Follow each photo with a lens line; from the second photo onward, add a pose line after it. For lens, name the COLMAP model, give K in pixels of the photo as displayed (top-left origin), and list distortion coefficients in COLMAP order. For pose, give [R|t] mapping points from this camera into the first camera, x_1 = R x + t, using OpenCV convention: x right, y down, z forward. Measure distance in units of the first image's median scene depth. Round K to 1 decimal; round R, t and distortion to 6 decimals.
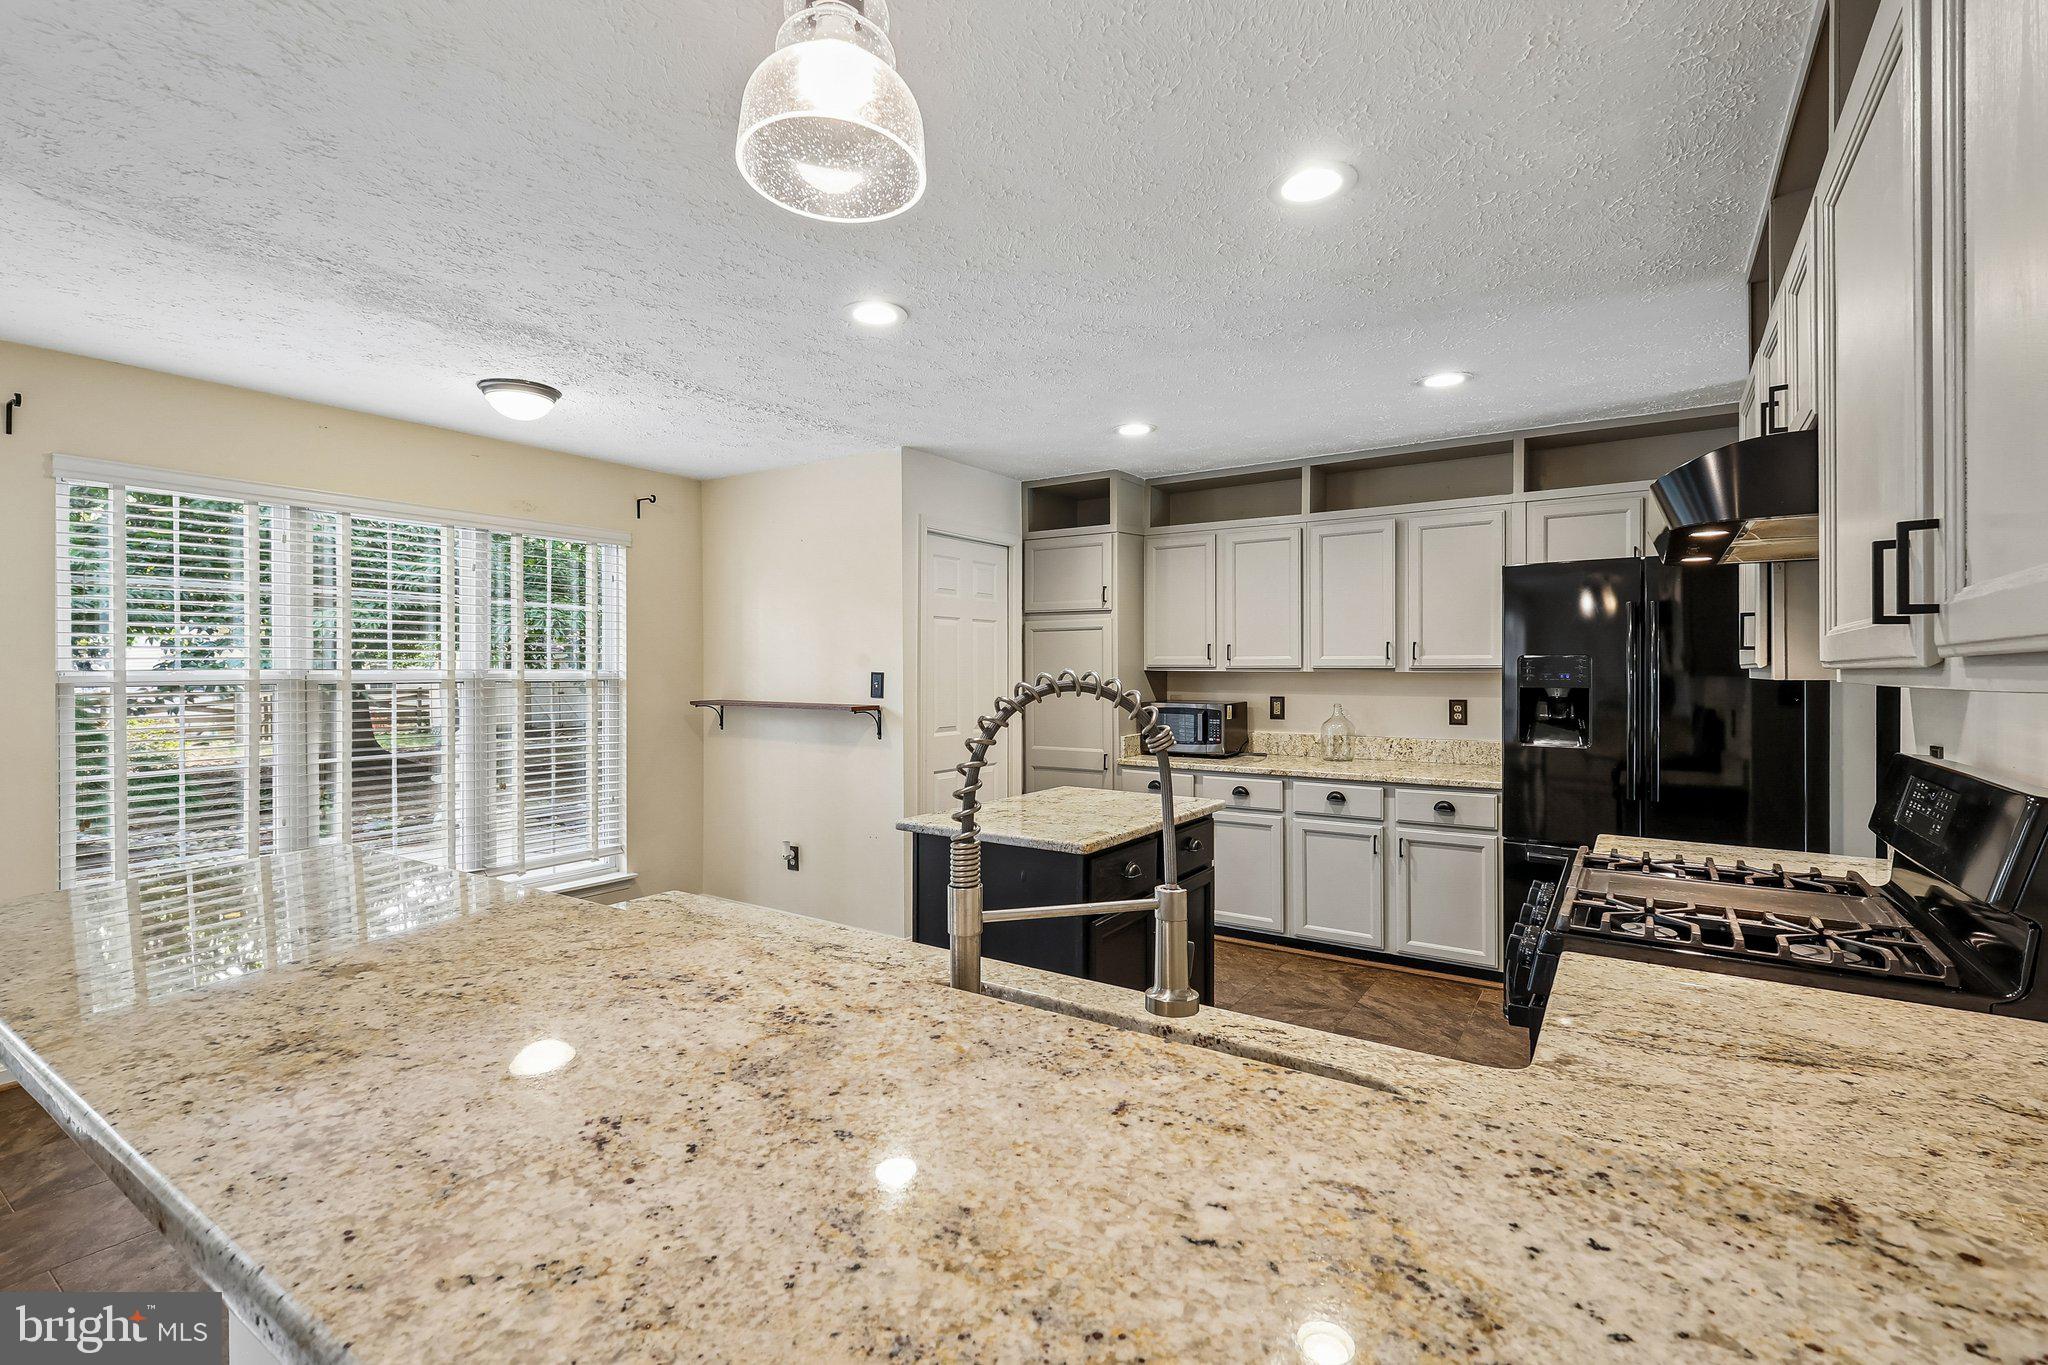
lens RADIAL K [[906.8, 0, 1031.9], [0, 906.8, 684.4], [0, 0, 1]] dist [0.001720, -0.000840]
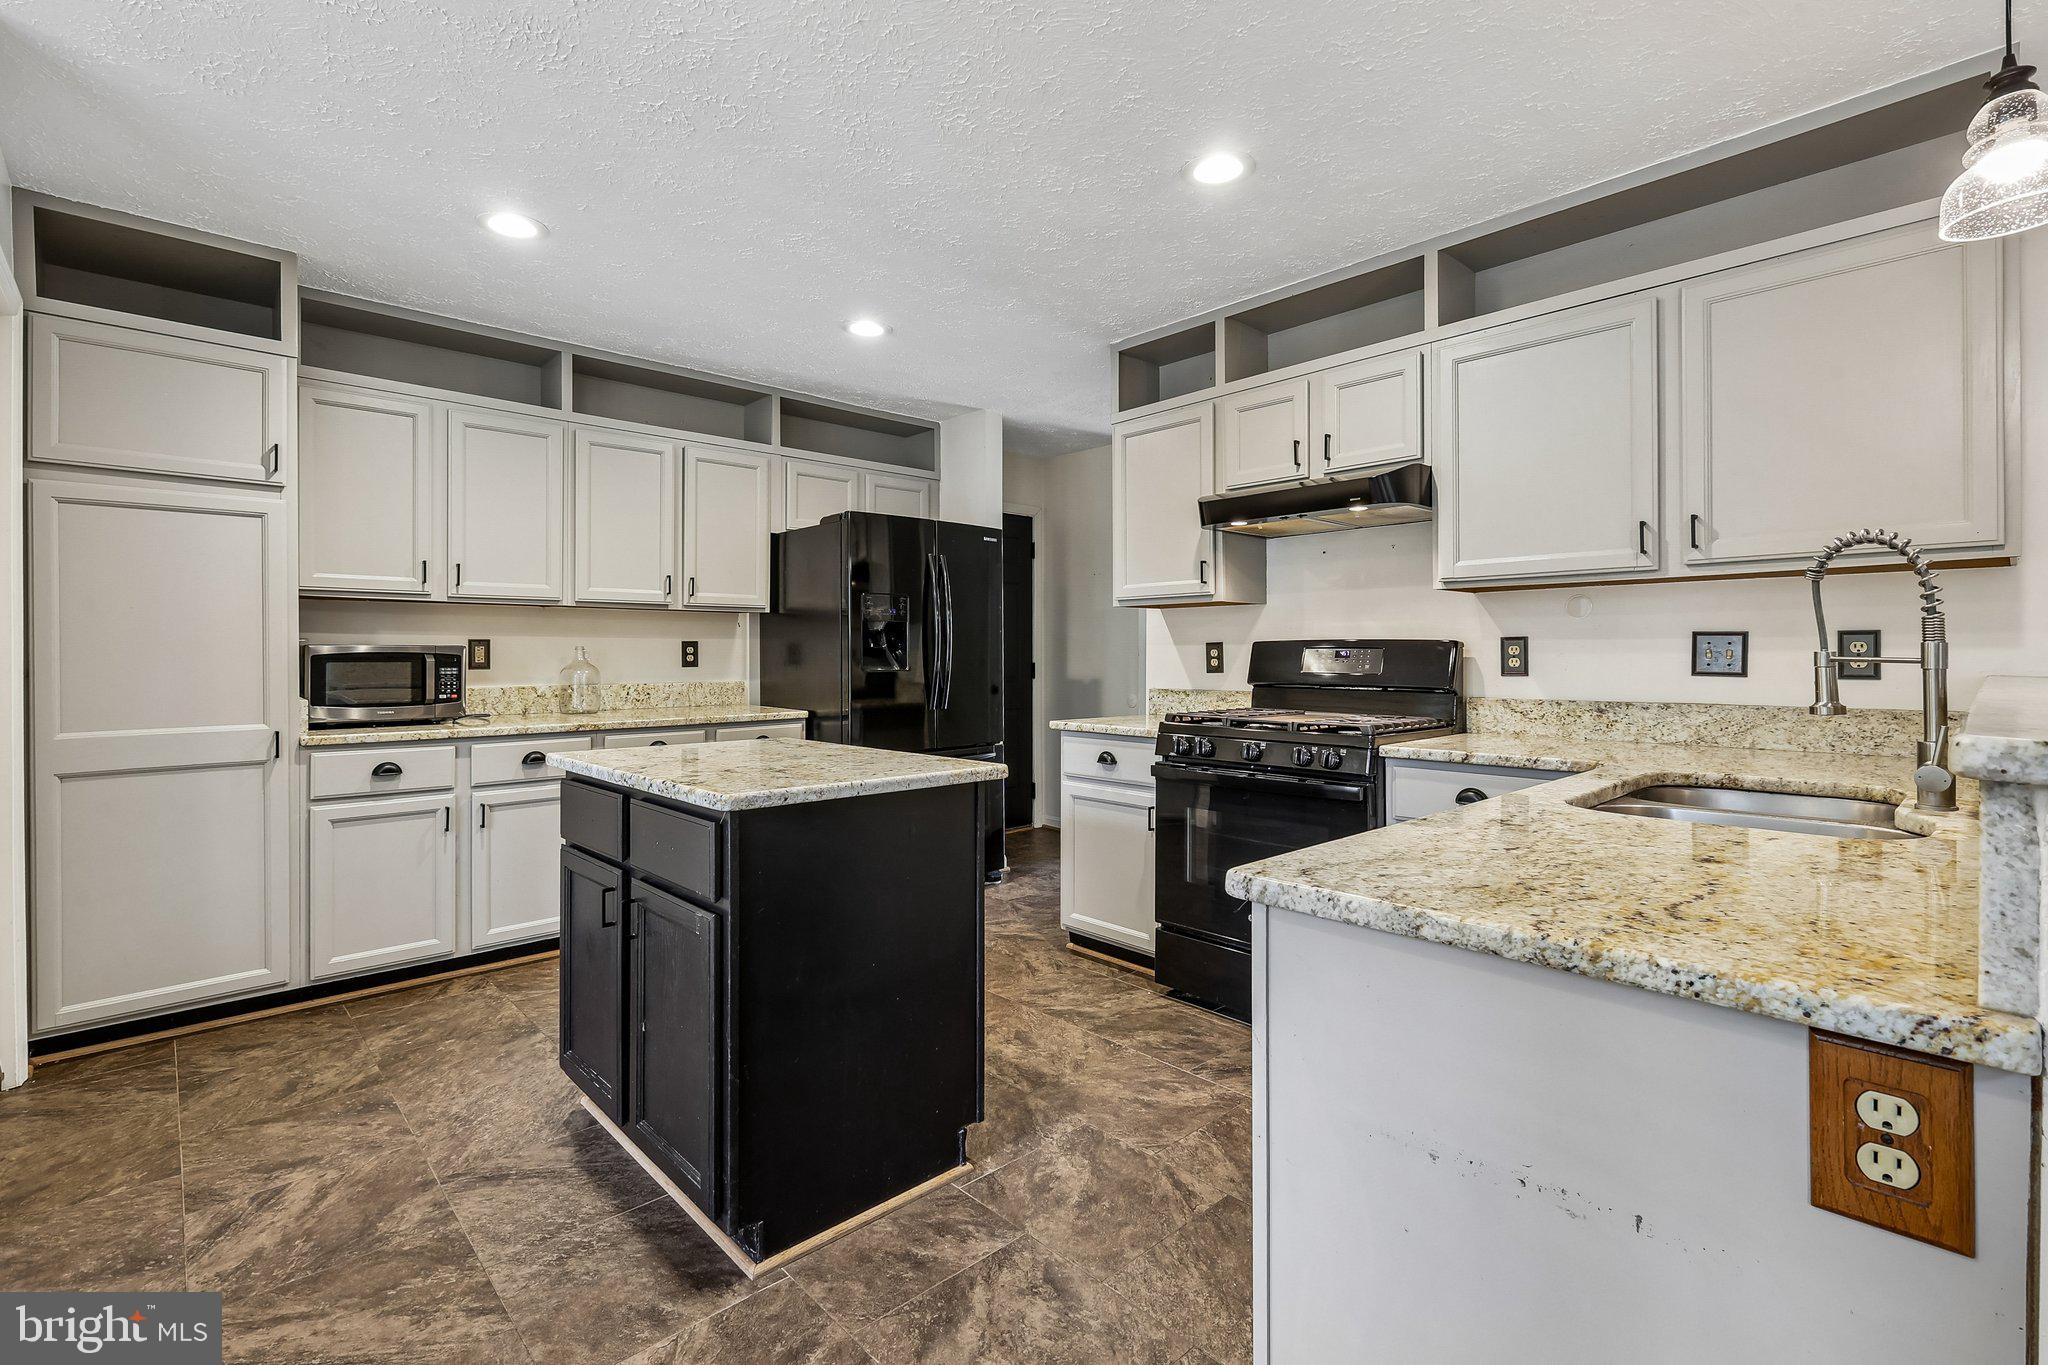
lens RADIAL K [[906.8, 0, 1017.3], [0, 906.8, 687.5], [0, 0, 1]] dist [0.001720, -0.000840]
pose [[0.234165, -0.038436, 0.971437, -0.376455], [0.014165, 0.999247, 0.036122, 0.034028], [-0.972094, 0.005302, 0.234533, 0.396248]]
